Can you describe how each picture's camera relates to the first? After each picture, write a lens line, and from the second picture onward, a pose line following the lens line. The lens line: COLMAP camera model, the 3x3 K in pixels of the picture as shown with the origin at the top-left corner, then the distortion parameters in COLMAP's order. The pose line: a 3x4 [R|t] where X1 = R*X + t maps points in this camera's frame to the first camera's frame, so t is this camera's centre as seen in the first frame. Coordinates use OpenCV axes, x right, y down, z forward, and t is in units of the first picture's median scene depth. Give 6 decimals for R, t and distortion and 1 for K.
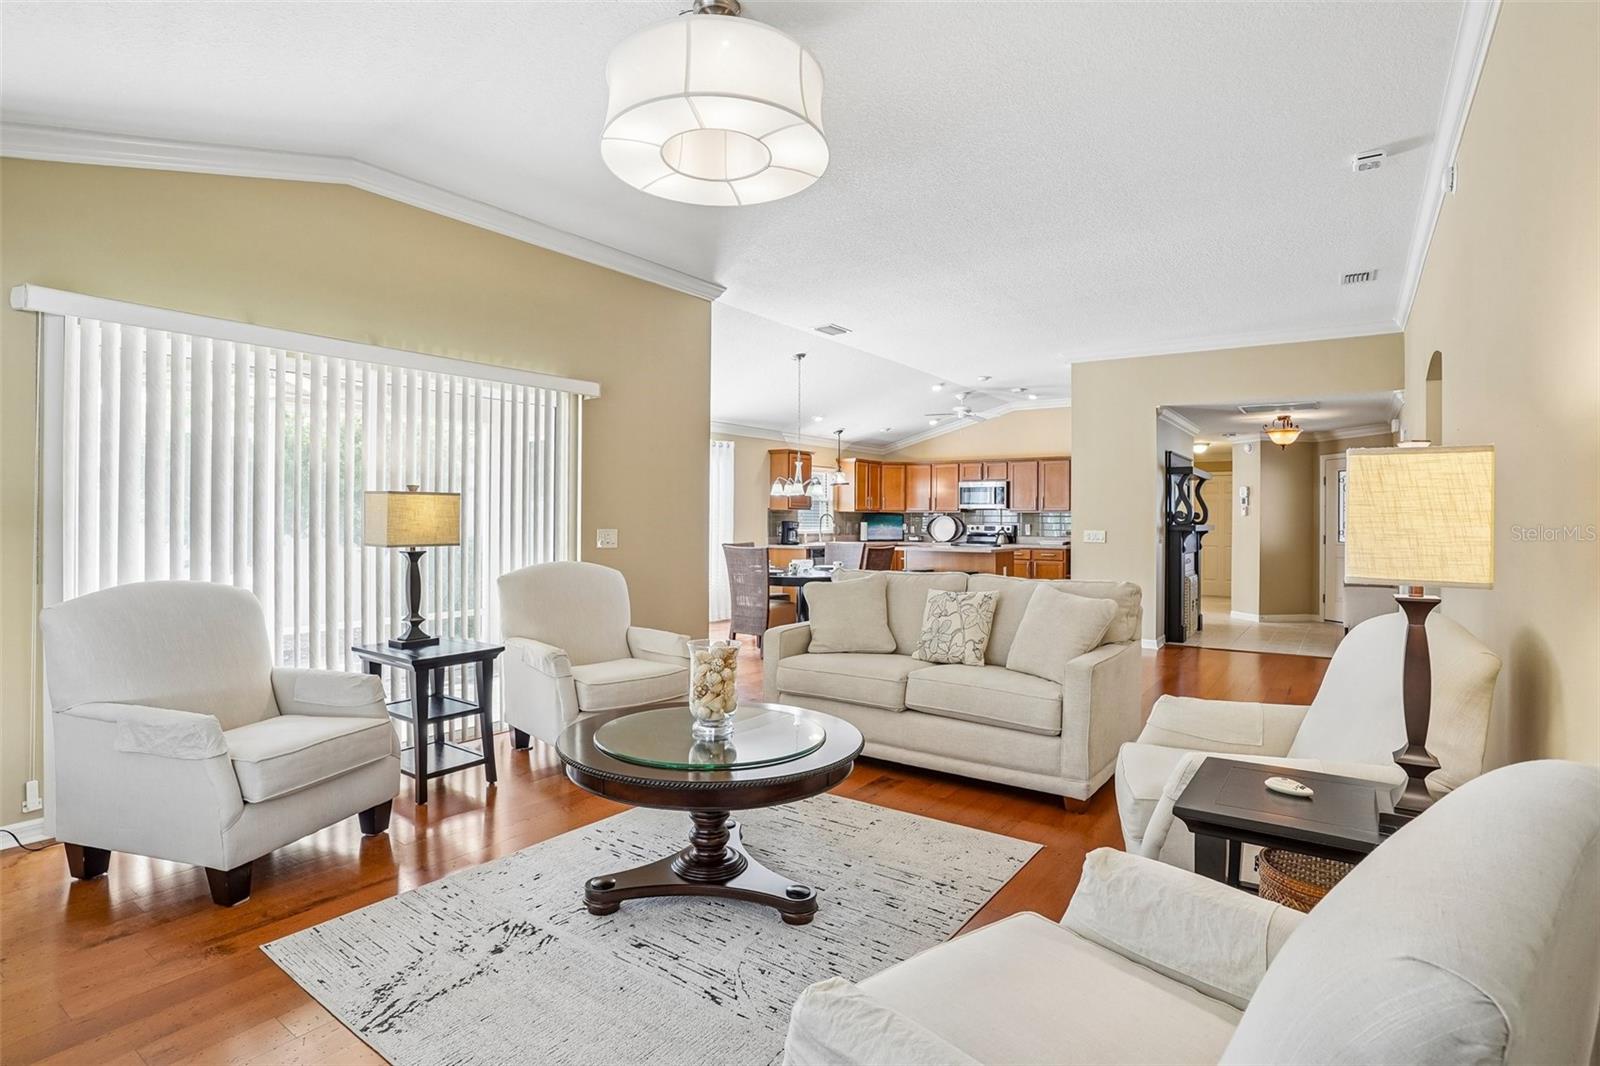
lens RADIAL K [[798.5, 0, 802.3], [0, 798.5, 521.0], [0, 0, 1]] dist [-0.078317, 0.038040]
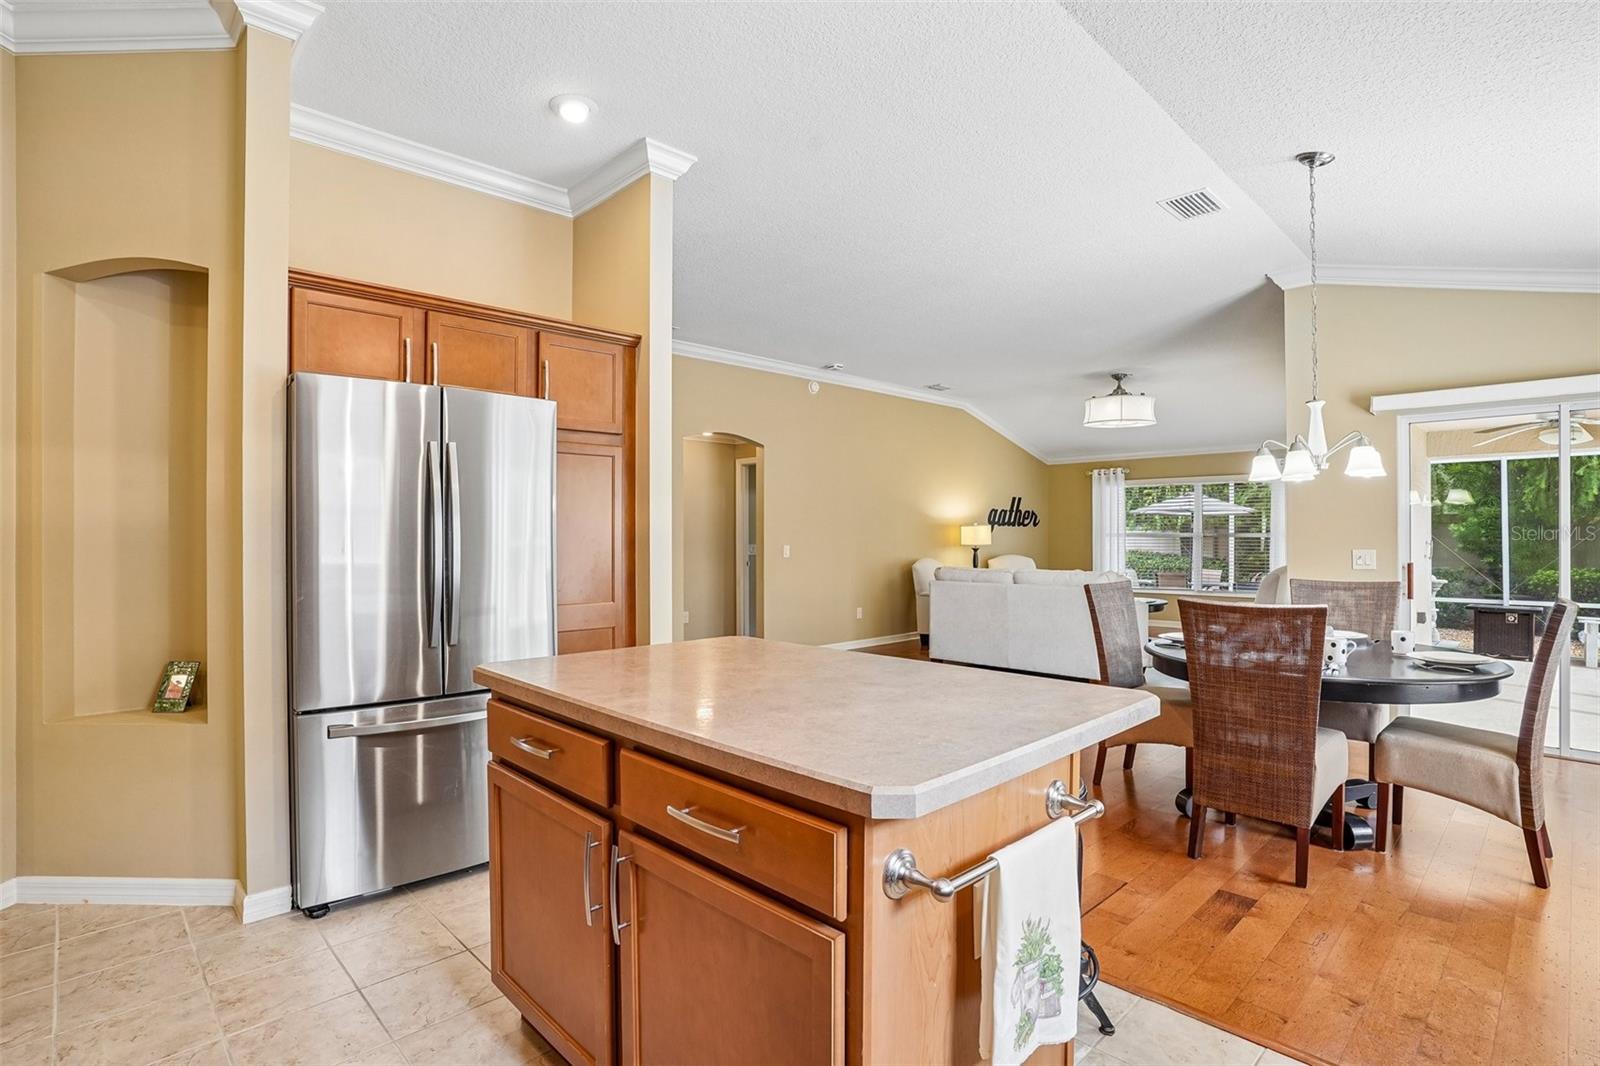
lens RADIAL K [[790.6, 0, 796.1], [0, 790.6, 529.3], [0, 0, 1]] dist [-0.077240, 0.032638]
pose [[-0.981103, -0.003918, 0.193446, 0.135798], [-0.004949, 0.999976, -0.004844, -0.000024], [-0.193422, -0.005710, -0.981099, 1.031486]]
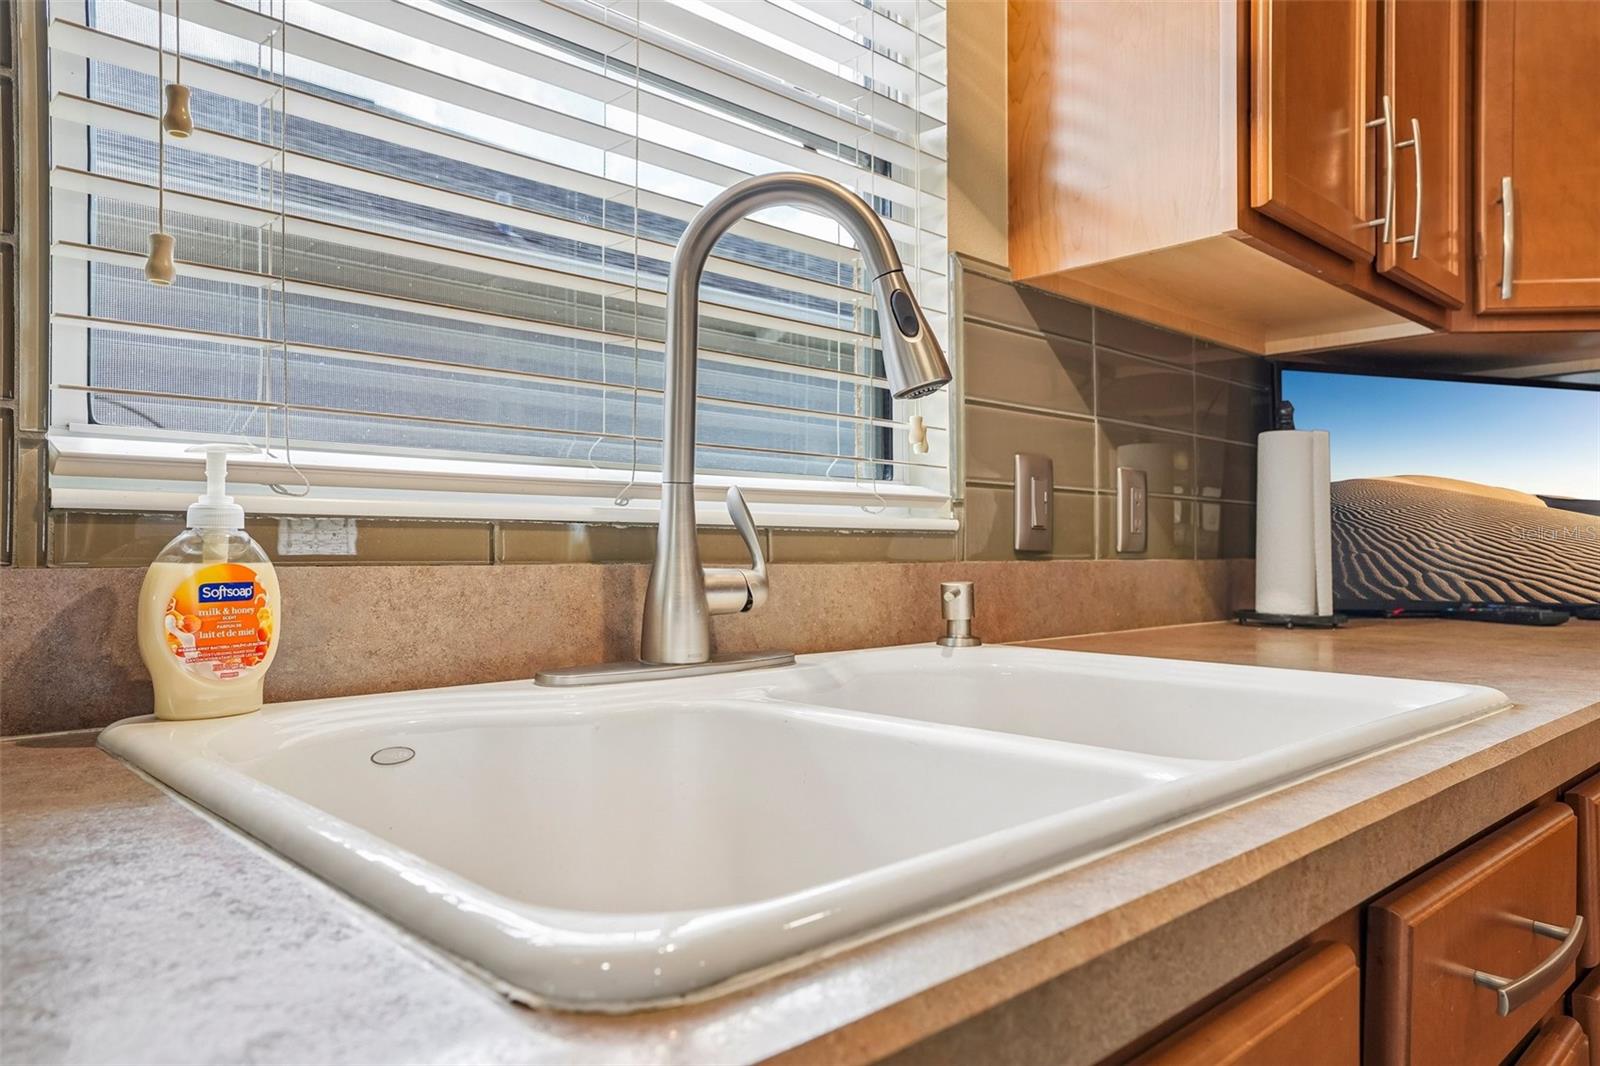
lens RADIAL K [[1061.4, 0, 800.0], [0, 1061.4, 533.0], [0, 0, 1]] dist [-0.001155, -0.000244]
pose [[0.979188, -0.009218, -0.202746, 0.047338], [0.004920, 0.999753, -0.021695, 0.018565], [0.202895, 0.020246, 0.978991, 0.935714]]
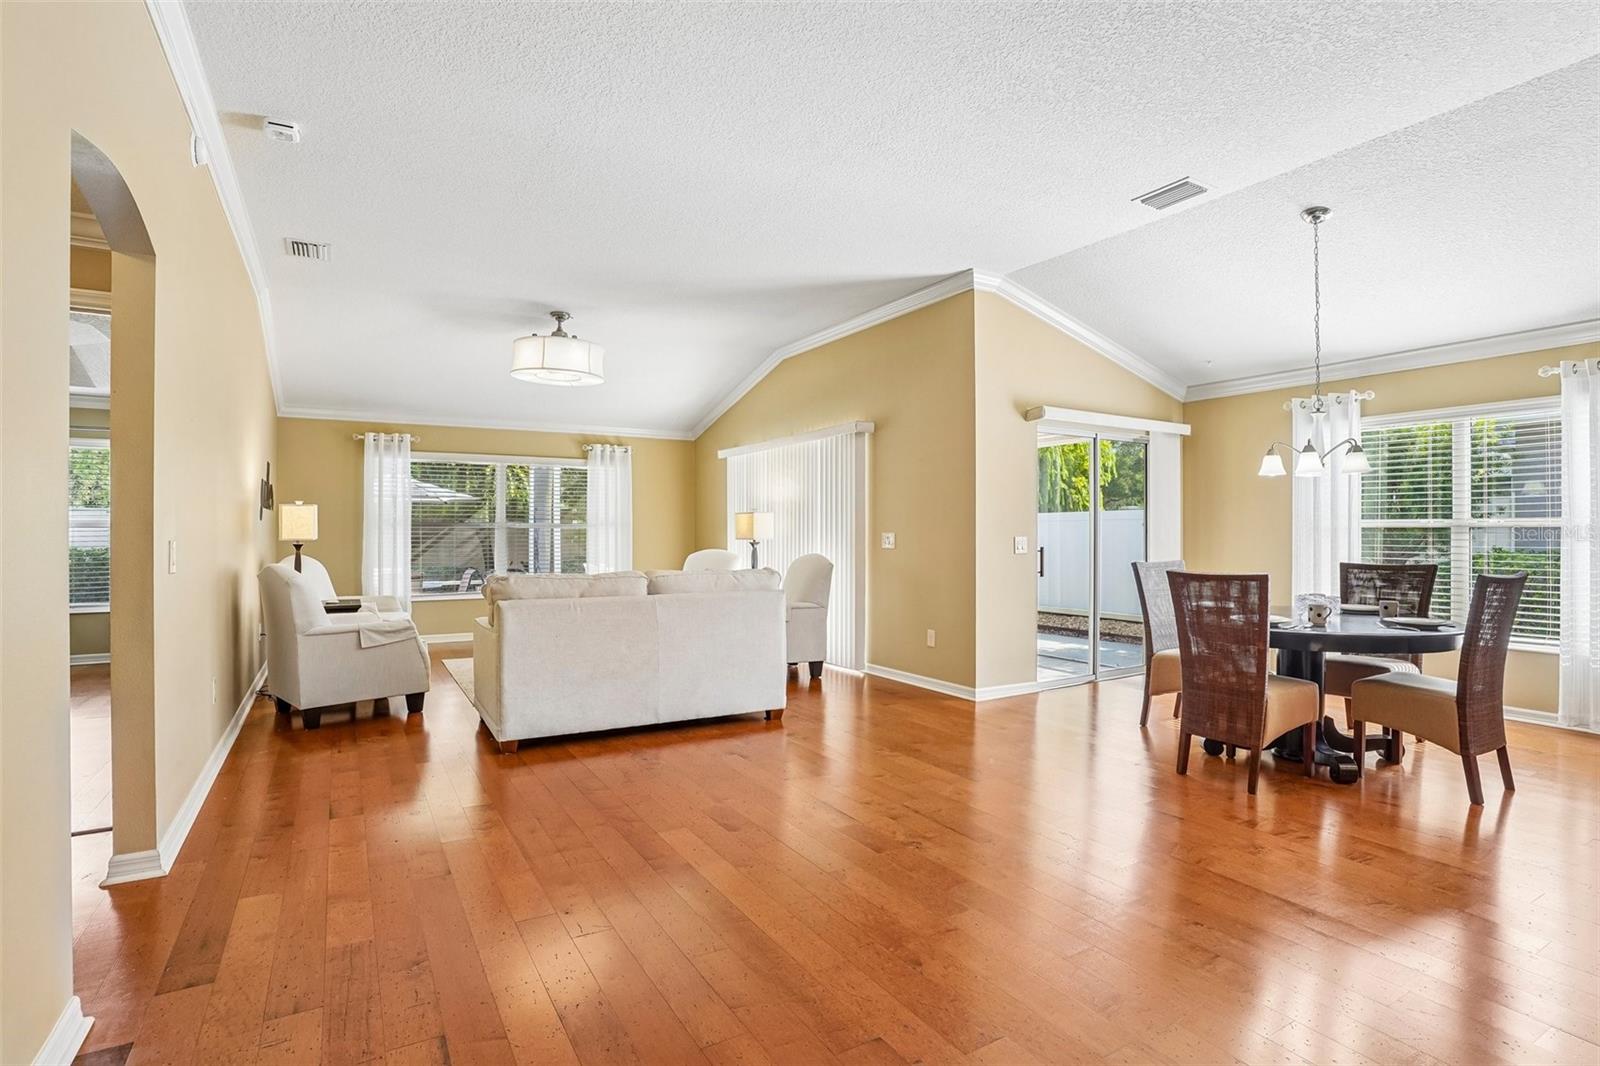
lens RADIAL K [[790.6, 0, 796.1], [0, 790.6, 529.3], [0, 0, 1]] dist [-0.077240, 0.032638]
pose [[-0.410656, -0.010243, -0.911733, 0.425637], [-0.006130, 0.999945, -0.008473, 0.007986], [0.911770, 0.002109, -0.410696, 0.629370]]
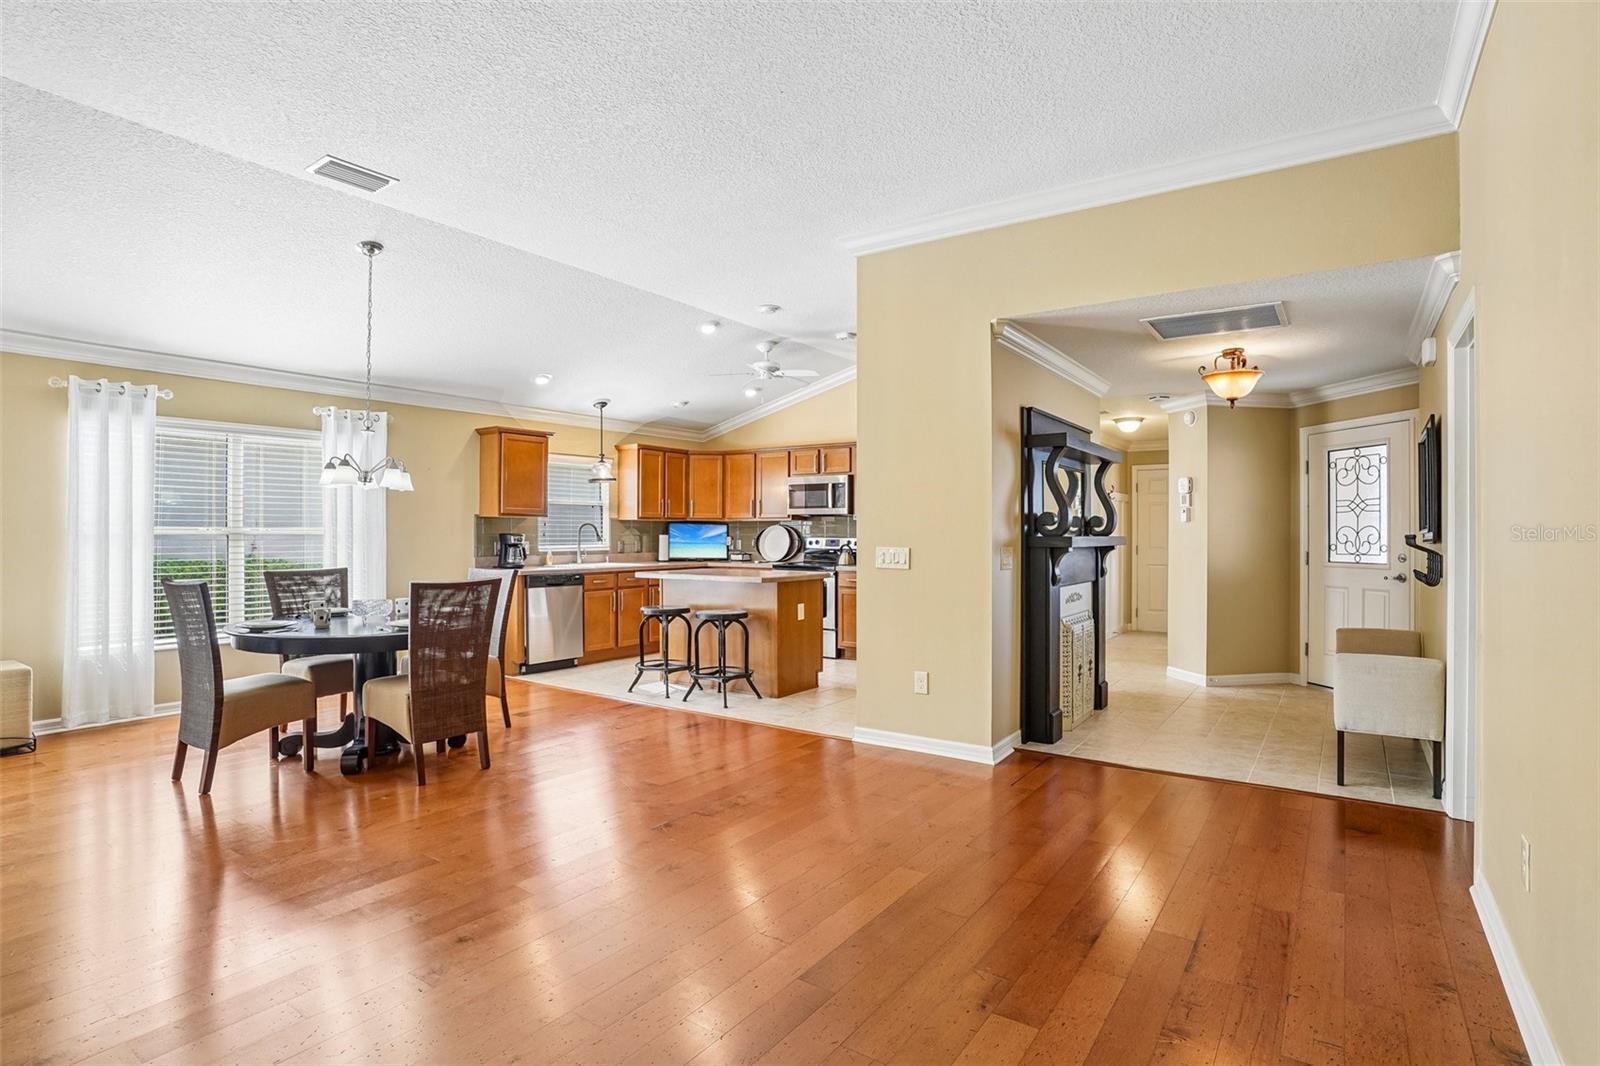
lens RADIAL K [[804.7, 0, 800.0], [0, 804.7, 533.0], [0, 0, 1]] dist [-0.073676, 0.035293]
pose [[0.999969, -0.004733, 0.006368, 0.213361], [0.004741, 0.999988, -0.001337, 0.001722], [-0.006361, 0.001367, 0.999979, 0.302821]]
